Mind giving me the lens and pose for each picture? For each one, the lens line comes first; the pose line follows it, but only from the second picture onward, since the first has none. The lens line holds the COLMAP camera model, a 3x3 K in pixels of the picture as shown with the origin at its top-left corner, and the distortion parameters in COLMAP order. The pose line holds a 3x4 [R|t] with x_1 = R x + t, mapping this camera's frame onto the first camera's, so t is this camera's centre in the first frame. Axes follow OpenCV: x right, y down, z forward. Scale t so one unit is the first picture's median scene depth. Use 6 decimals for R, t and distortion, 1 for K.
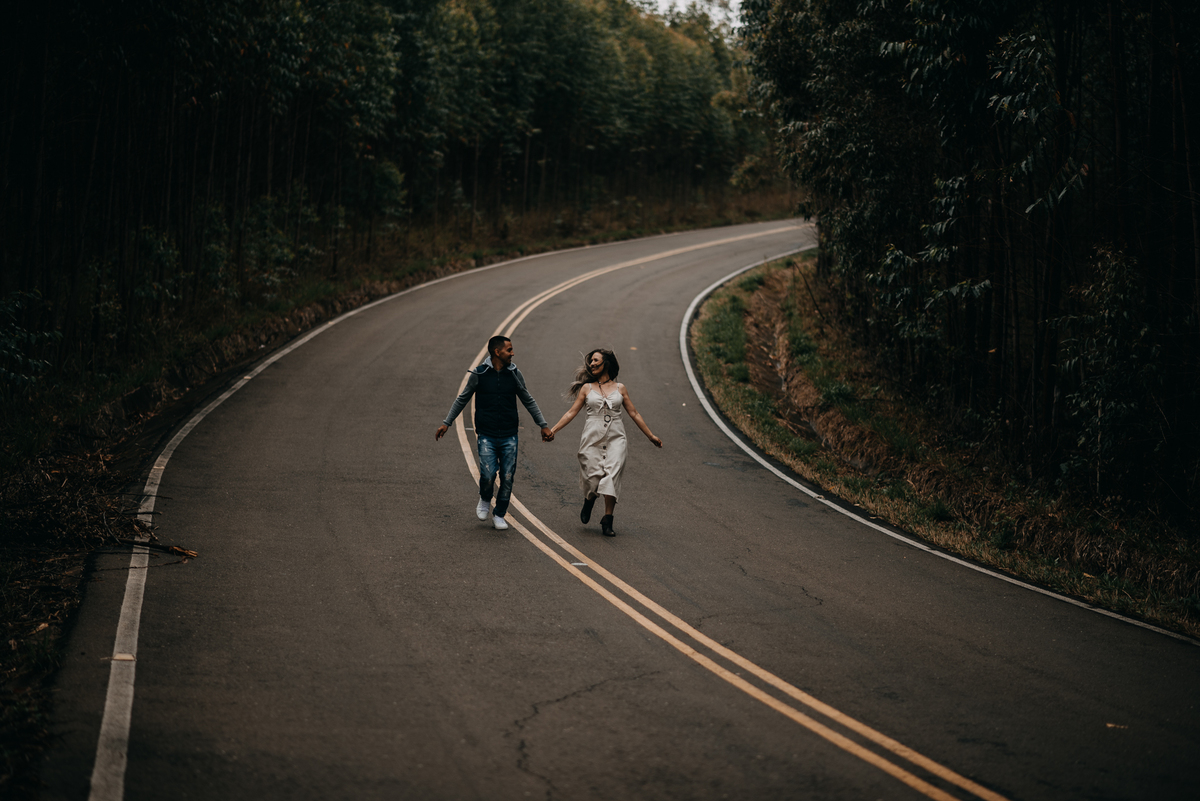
lens RADIAL K [[2970.7, 0, 570.5], [0, 2970.7, 340.3], [0, 0, 1]] dist [0.097276, 0.000000]
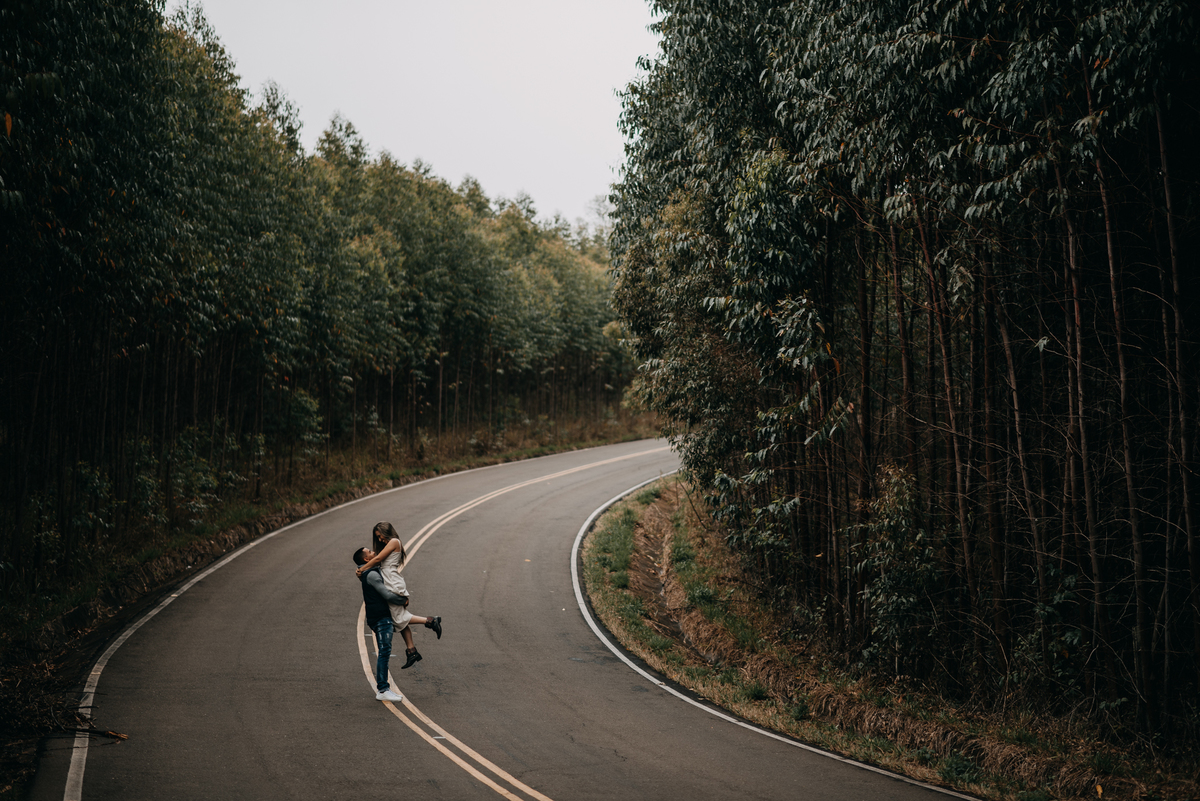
lens RADIAL K [[2970.7, 0, 586.7], [0, 2970.7, 404.1], [0, 0, 1]] dist [0.097276, 0.000000]
pose [[0.999351, -0.023466, 0.027319, 0.020753], [0.024792, 0.998478, -0.049258, -0.000414], [-0.026122, 0.049903, 0.998412, -0.149662]]
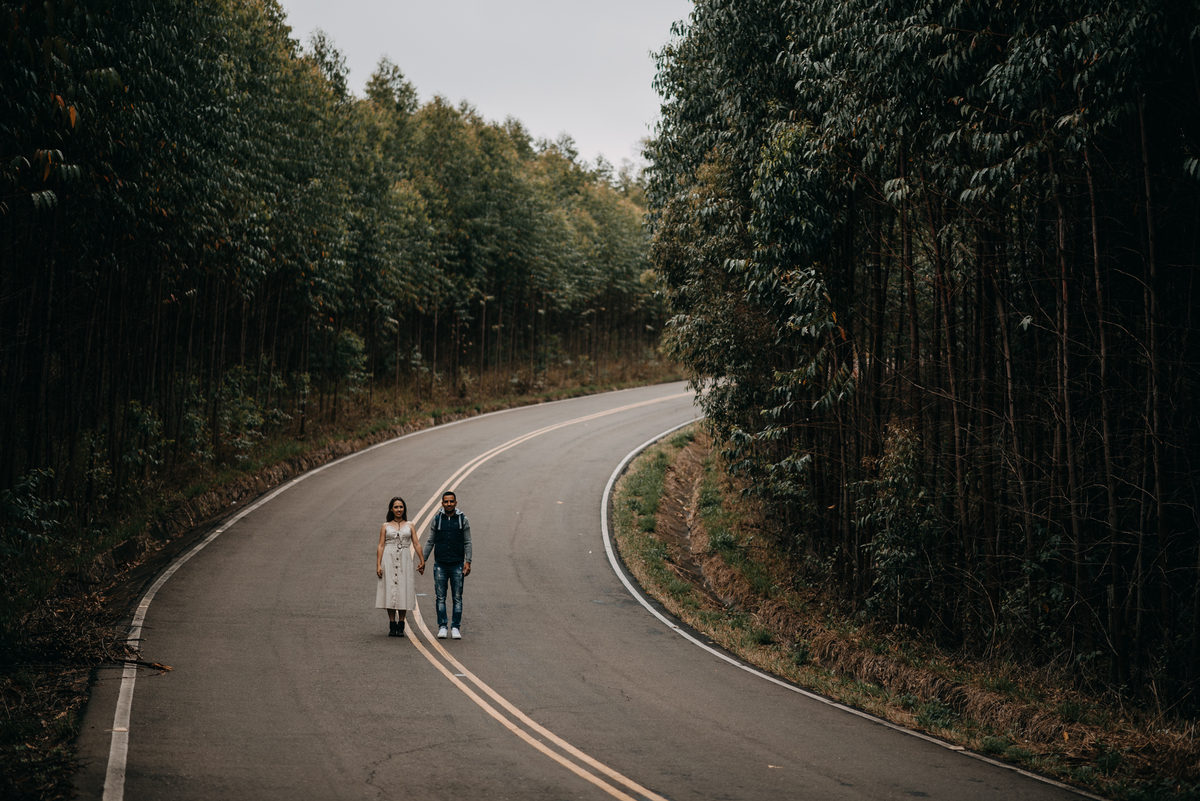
lens RADIAL K [[2970.7, 0, 603.9], [0, 2970.7, 394.3], [0, 0, 1]] dist [0.097276, 0.000000]
pose [[0.999857, -0.004334, 0.016357, 0.028365], [0.004825, 0.999534, -0.030137, -0.006207], [-0.016219, 0.030212, 0.999412, -0.207911]]
